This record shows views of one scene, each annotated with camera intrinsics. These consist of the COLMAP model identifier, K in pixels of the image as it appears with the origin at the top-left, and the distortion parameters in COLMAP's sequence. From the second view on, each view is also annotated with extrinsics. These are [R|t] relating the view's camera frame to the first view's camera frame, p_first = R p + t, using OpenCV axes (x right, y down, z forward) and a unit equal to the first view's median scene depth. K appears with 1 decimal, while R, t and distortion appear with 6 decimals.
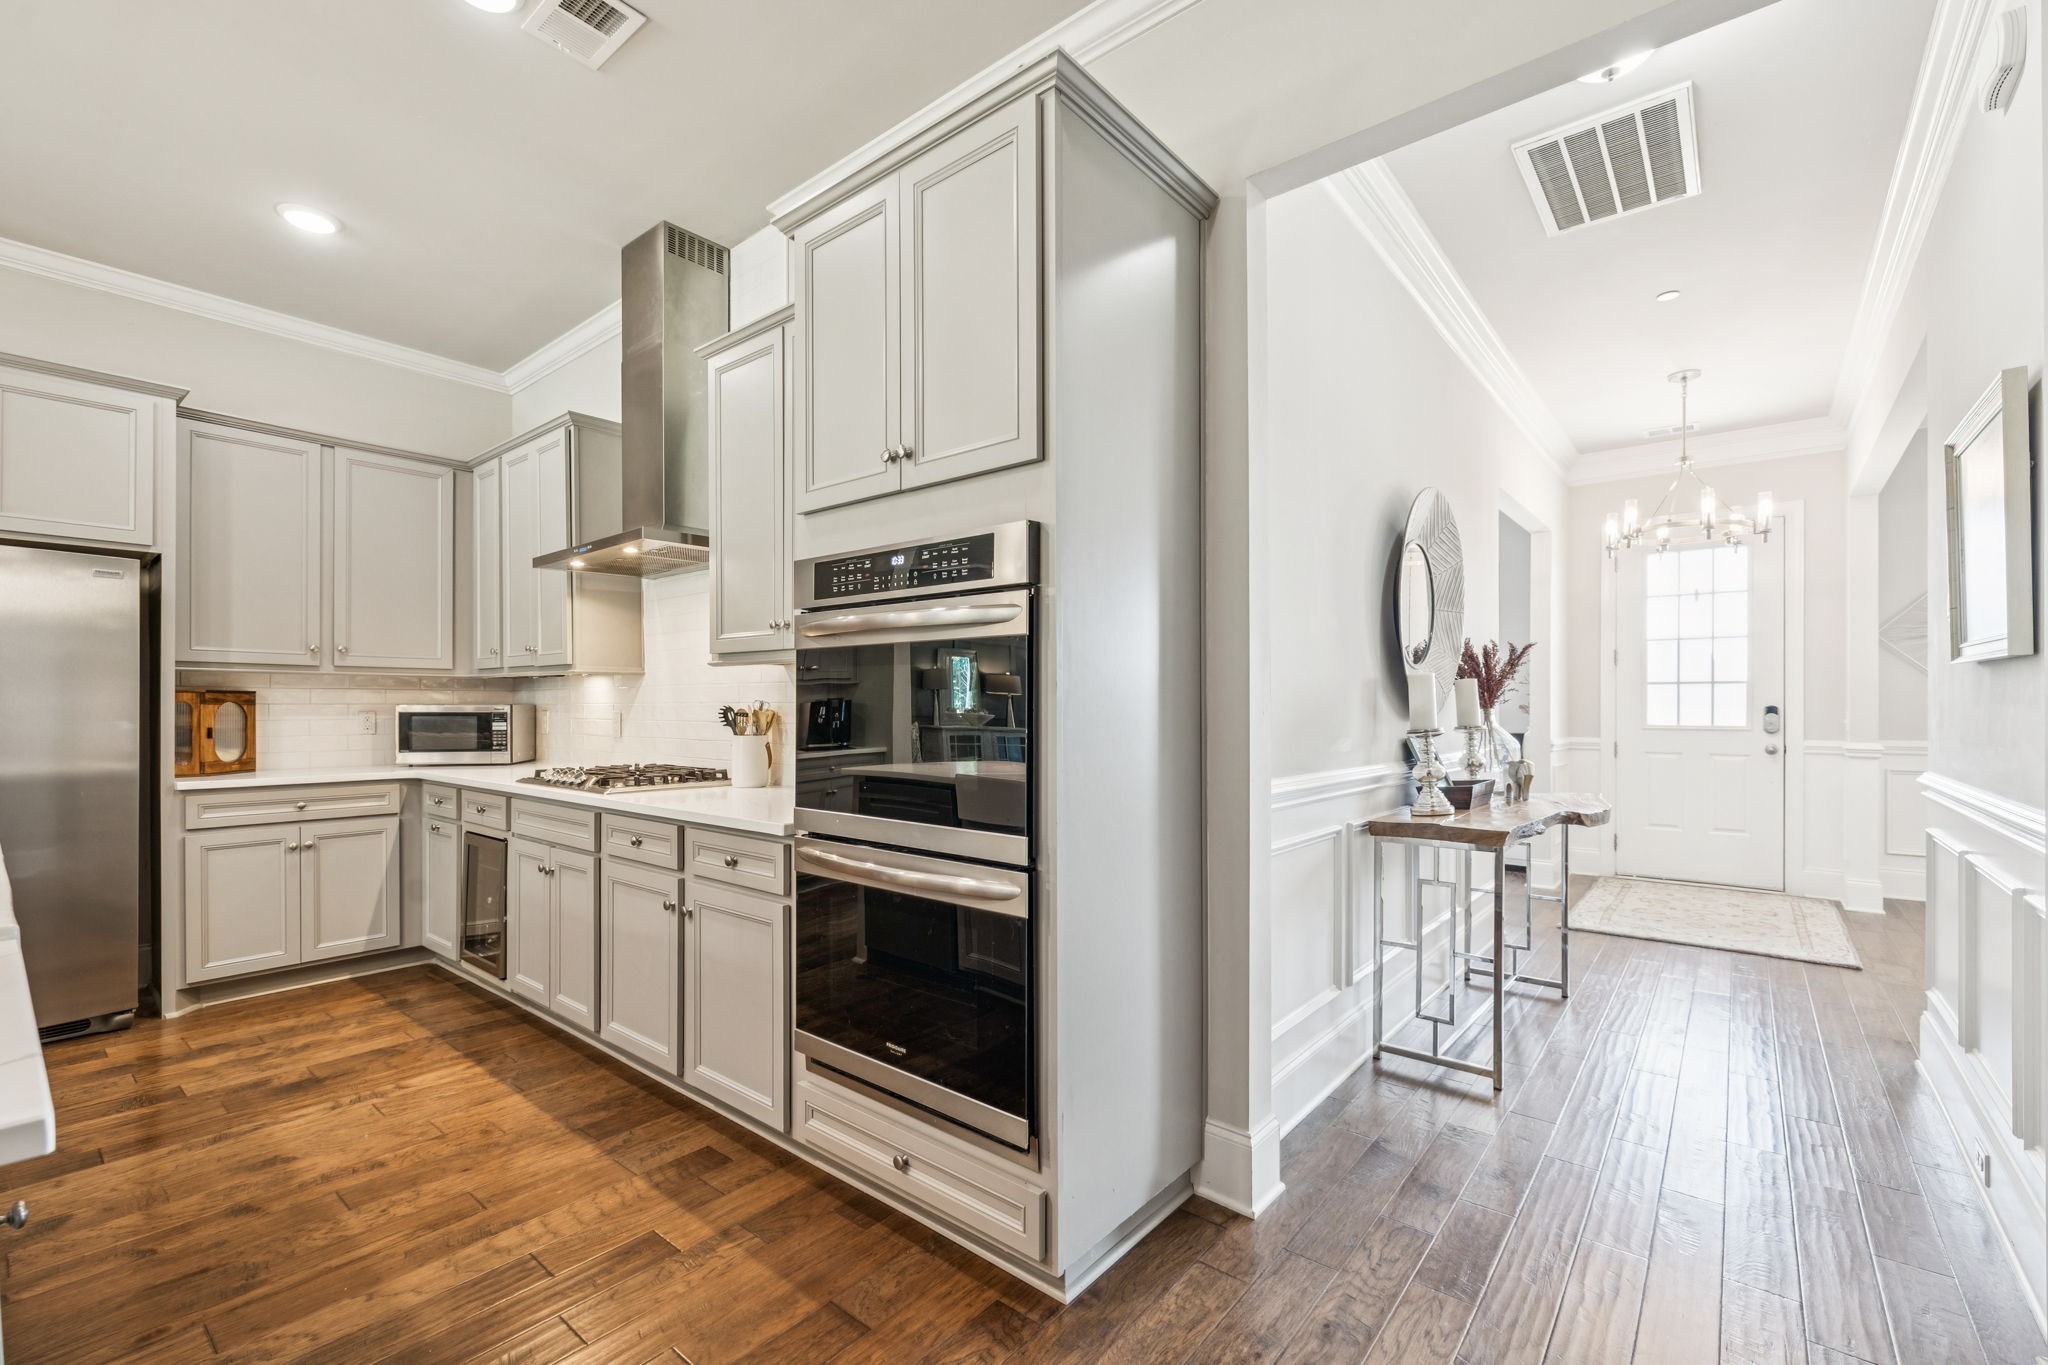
lens RADIAL K [[876.0, 0, 1019.4], [0, 876.0, 706.3], [0, 0, 1]] dist [-0.000617, -0.000176]
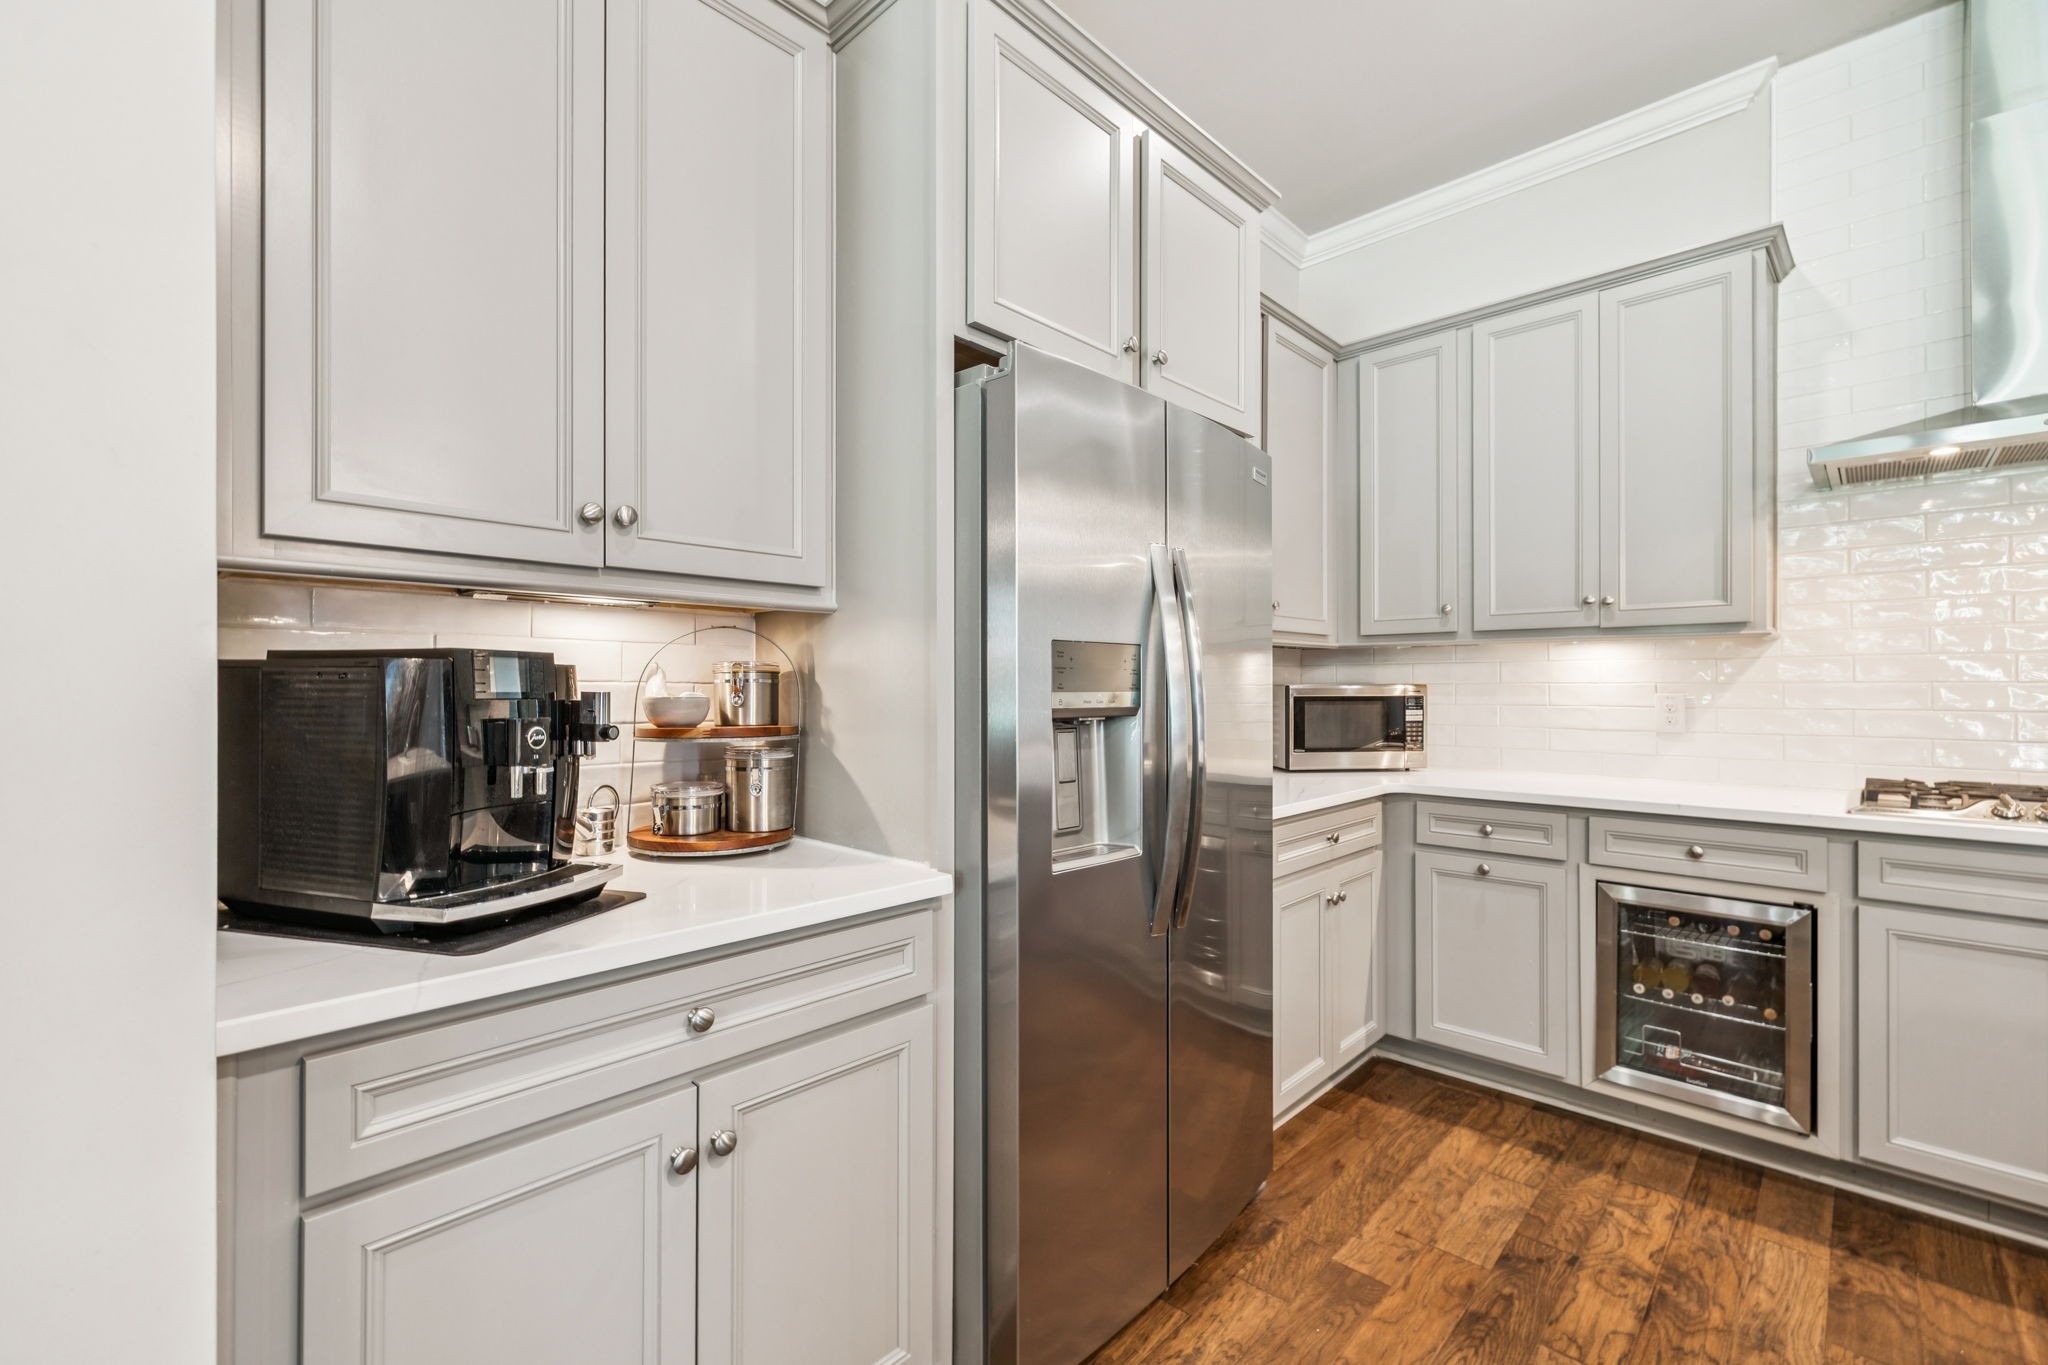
lens RADIAL K [[876.2, 0, 1020.5], [0, 876.2, 690.4], [0, 0, 1]] dist [0.000934, -0.000159]
pose [[0.996993, -0.003444, -0.077421, -1.502331], [0.004004, 0.999967, 0.007078, -0.006651], [0.077394, -0.007366, 0.996973, 0.485305]]
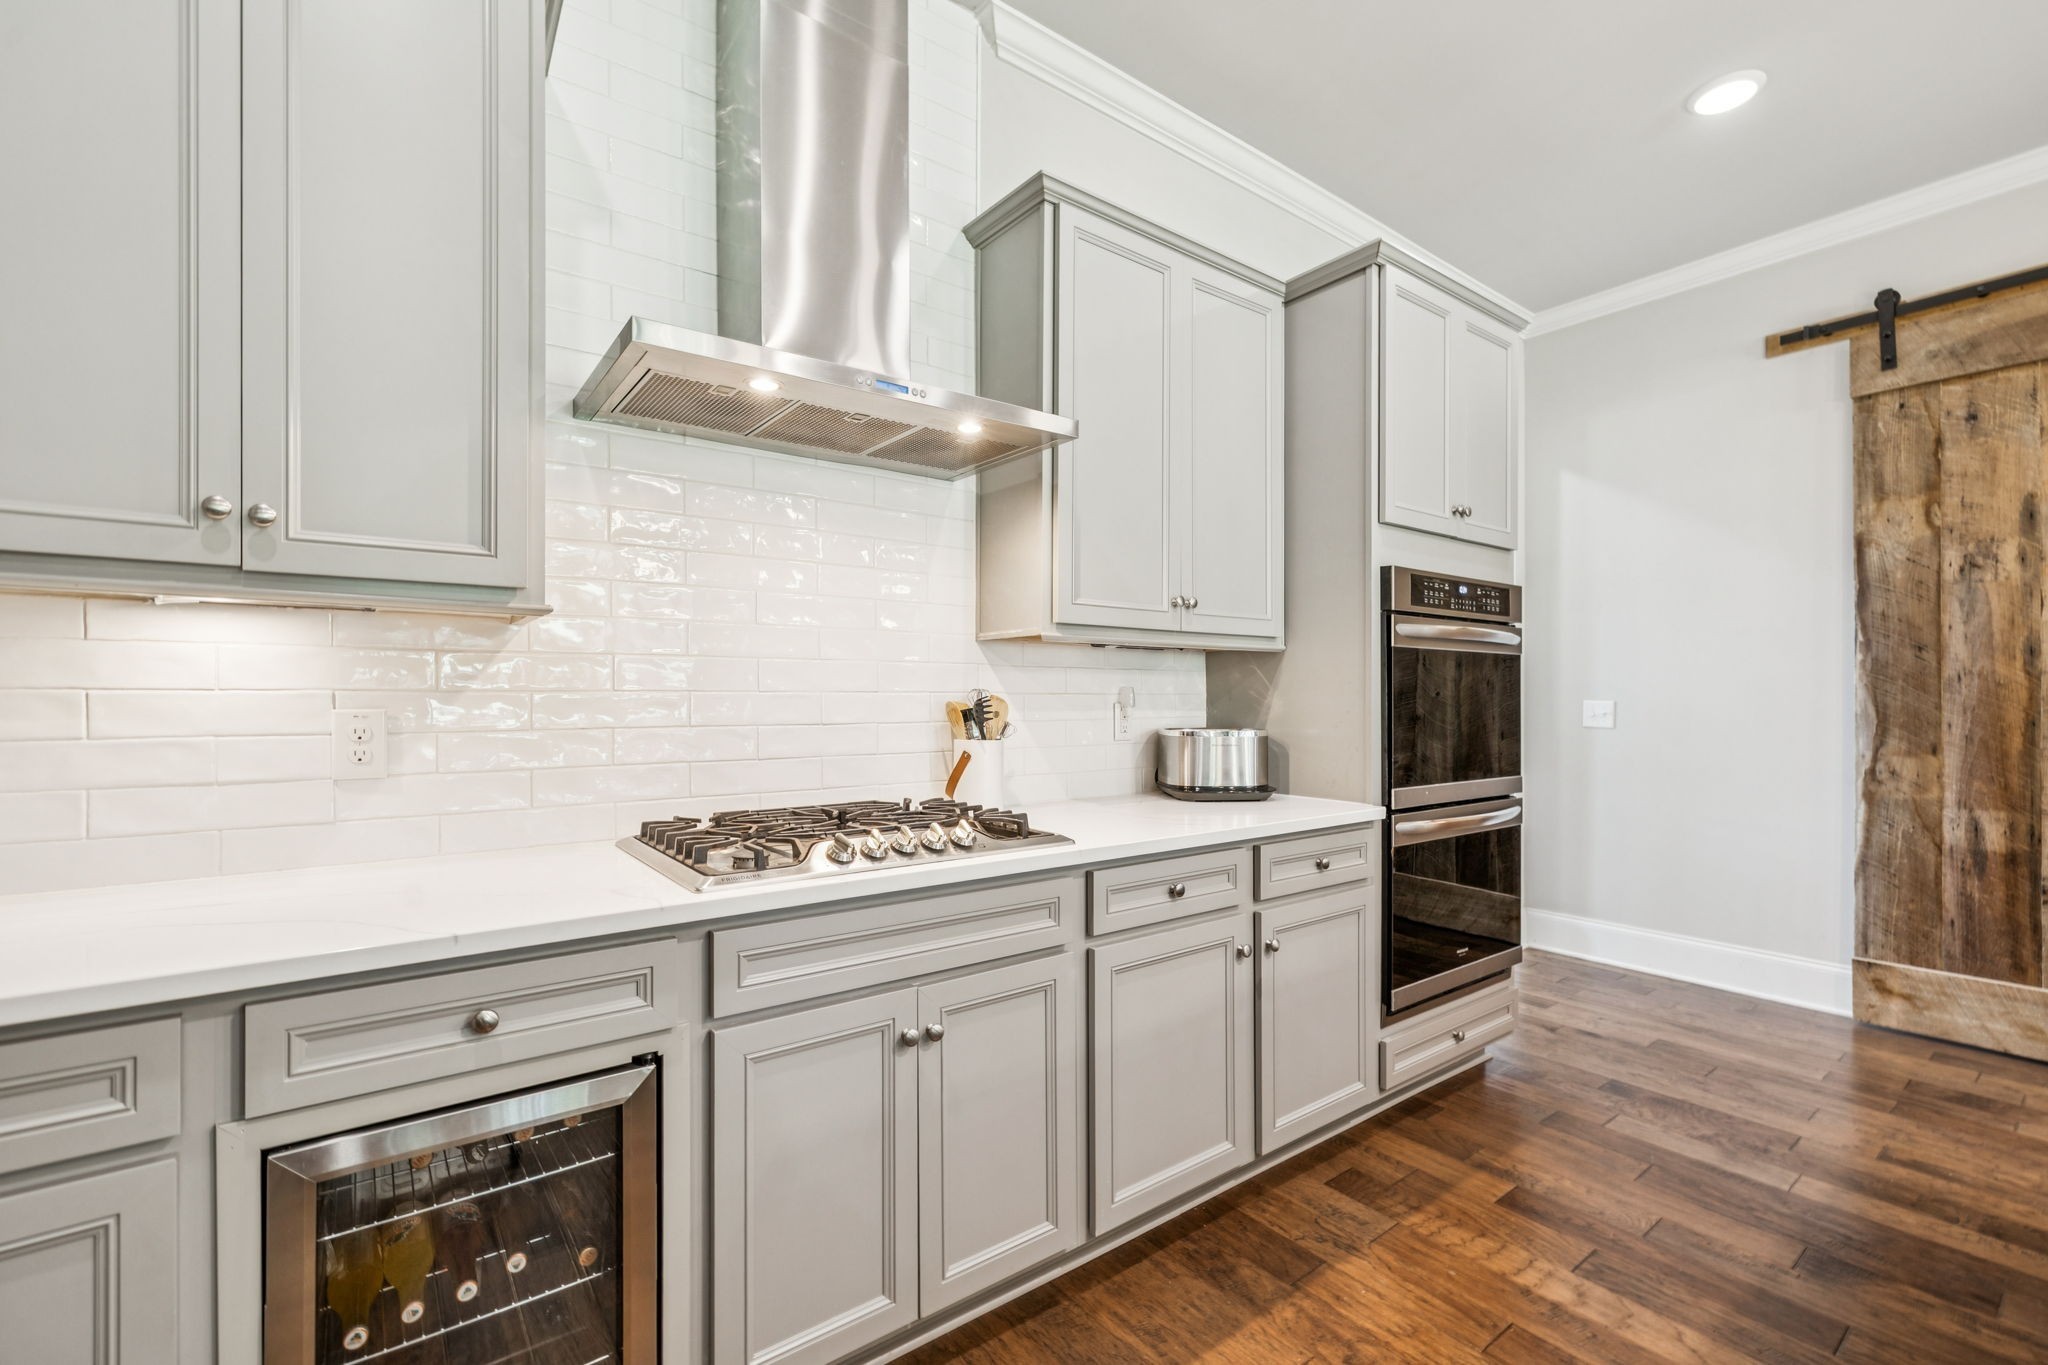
lens RADIAL K [[876.2, 0, 1020.5], [0, 876.2, 690.4], [0, 0, 1]] dist [0.000934, -0.000159]
pose [[0.234646, 0.003895, 0.972073, -1.262804], [-0.002591, 0.999991, -0.003382, -0.003661], [-0.972077, -0.001725, 0.234654, 1.052755]]
